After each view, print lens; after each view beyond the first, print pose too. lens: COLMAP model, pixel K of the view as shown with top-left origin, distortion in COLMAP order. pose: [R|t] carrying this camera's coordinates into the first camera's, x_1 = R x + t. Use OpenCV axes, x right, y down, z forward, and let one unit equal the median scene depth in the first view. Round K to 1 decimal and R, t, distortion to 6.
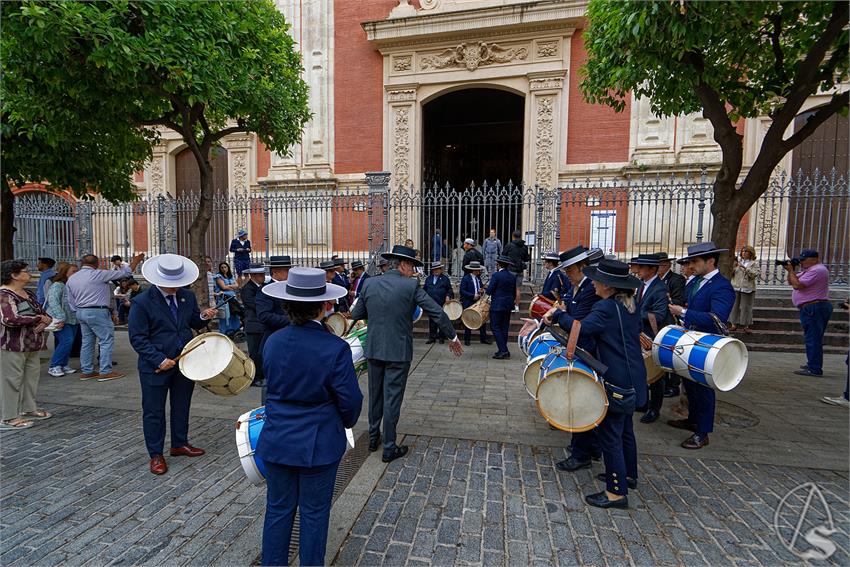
lens RADIAL K [[368.3, 0, 427.5], [0, 368.3, 290.2], [0, 0, 1]] dist [-0.000893, -0.000560]
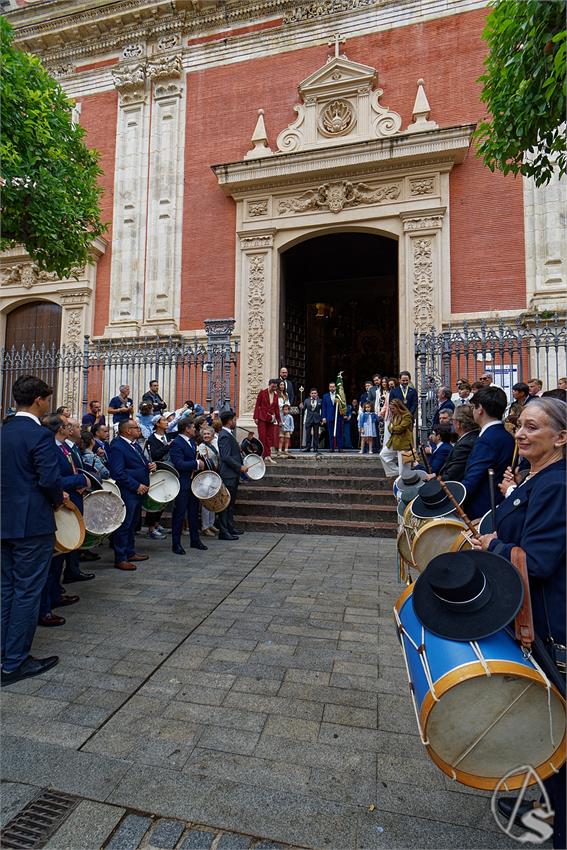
lens RADIAL K [[395.9, 0, 286.7], [0, 395.9, 419.4], [0, 0, 1]] dist [0.003237, 0.000237]
pose [[0.999433, -0.007048, -0.032930, 0.030834], [0.003134, 0.993077, -0.117422, 0.002521], [0.033529, 0.117252, 0.992536, 0.117618]]
